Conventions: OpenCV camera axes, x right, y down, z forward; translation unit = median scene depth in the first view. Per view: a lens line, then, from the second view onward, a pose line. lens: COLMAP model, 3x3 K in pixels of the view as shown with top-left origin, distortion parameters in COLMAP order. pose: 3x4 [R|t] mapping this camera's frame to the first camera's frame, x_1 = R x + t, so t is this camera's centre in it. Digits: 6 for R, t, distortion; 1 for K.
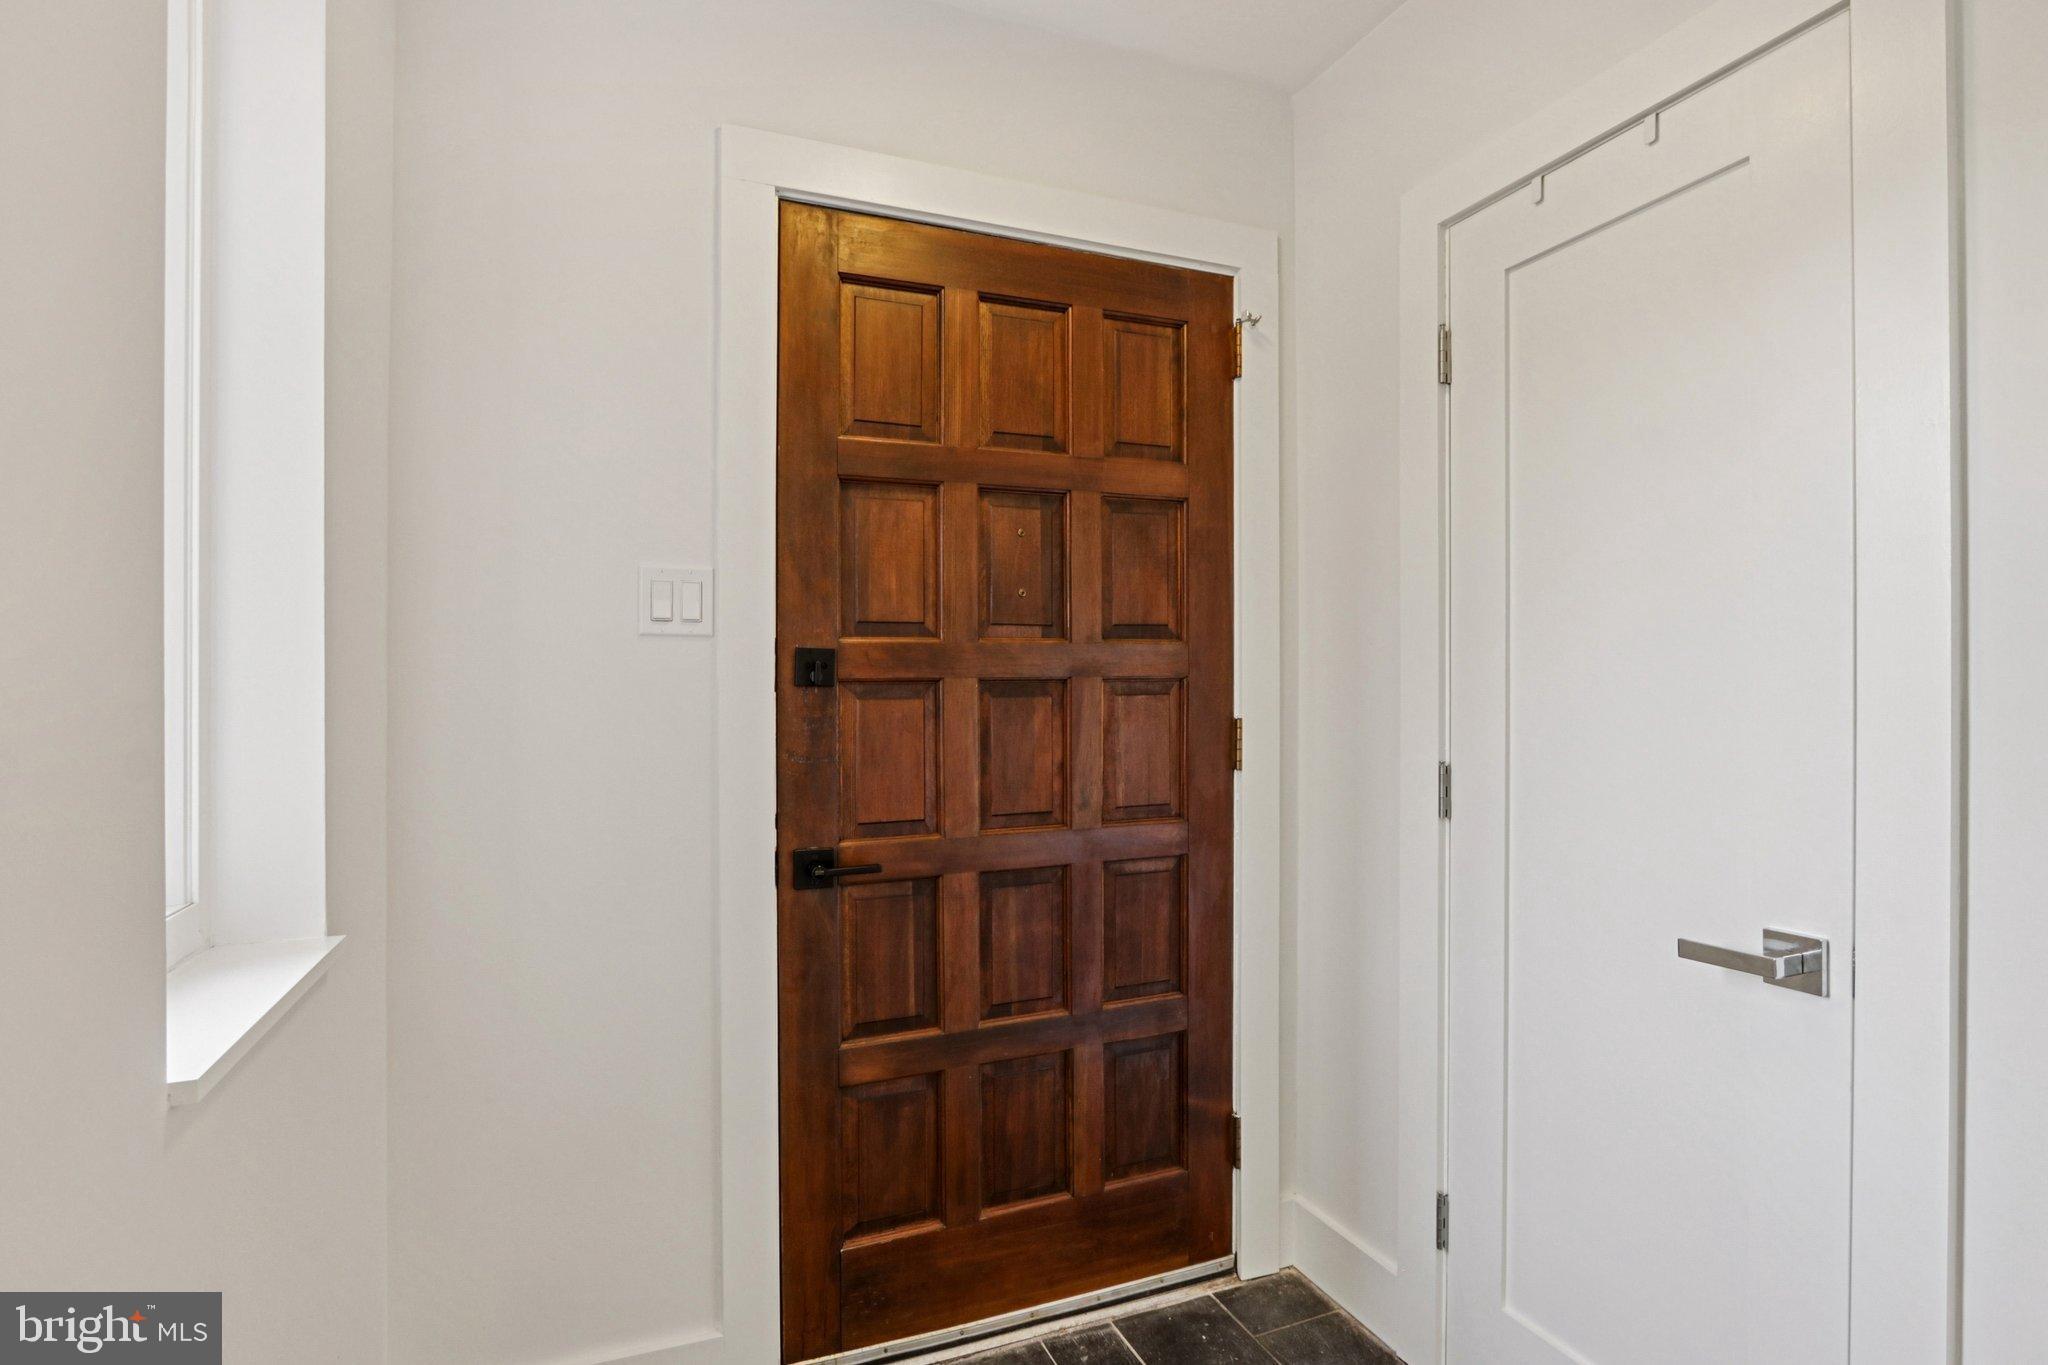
lens RADIAL K [[1012.5, 0, 1013.9], [0, 1012.5, 697.0], [0, 0, 1]] dist [-0.014653, 0.001495]
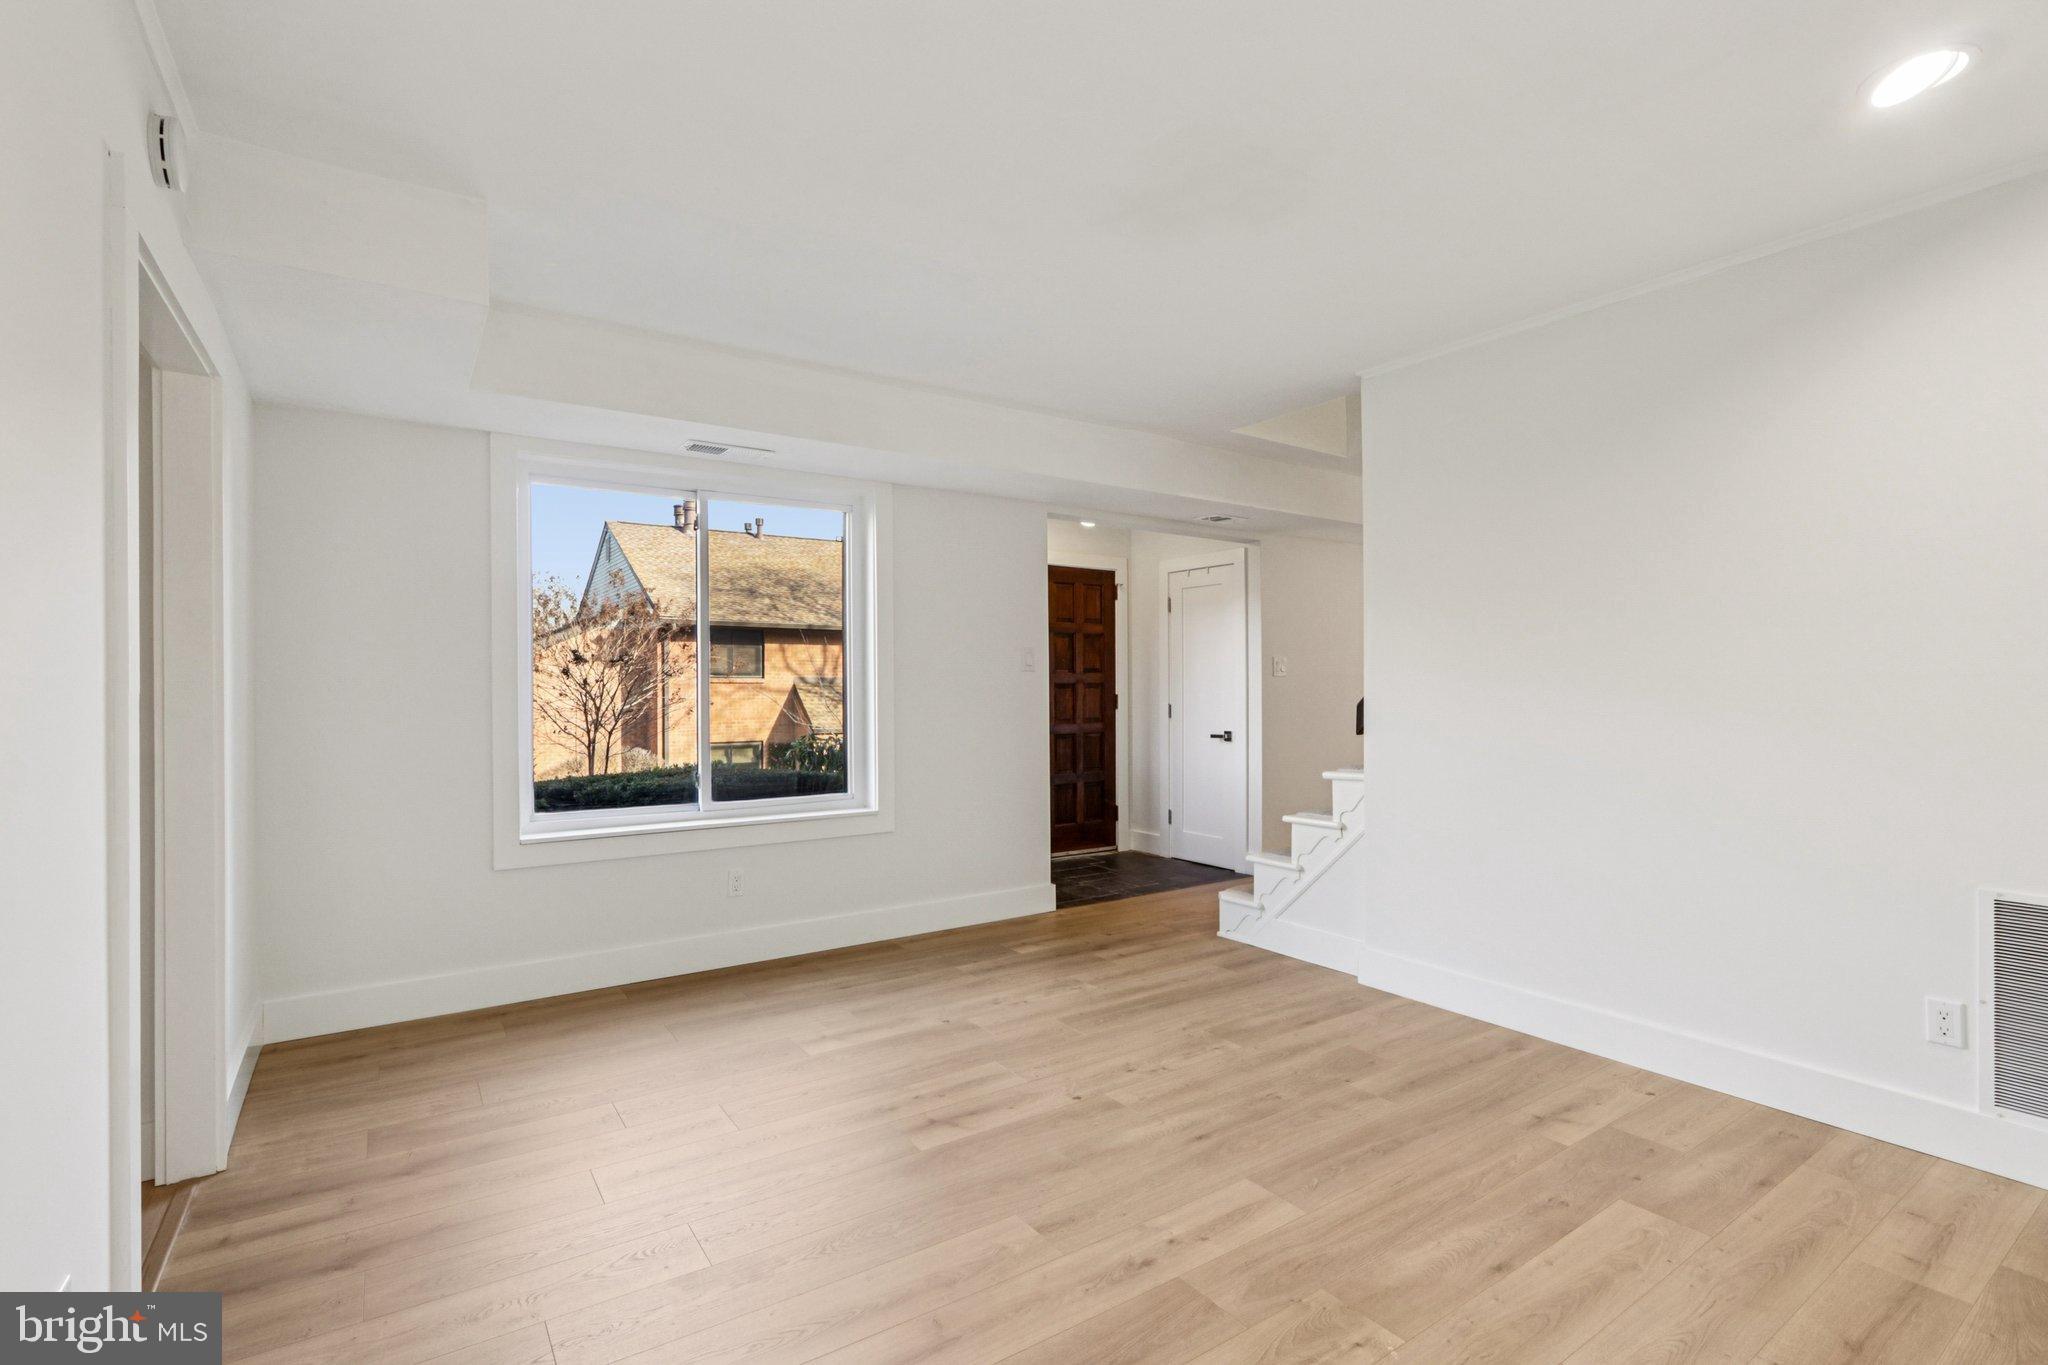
lens RADIAL K [[943.2, 0, 1028.4], [0, 943.2, 691.7], [0, 0, 1]] dist [-0.015897, 0.002858]
pose [[0.978242, -0.003265, 0.207442, -0.802386], [0.003726, 0.999991, -0.001829, 0.017060], [-0.207435, 0.002562, 0.978246, -2.272096]]
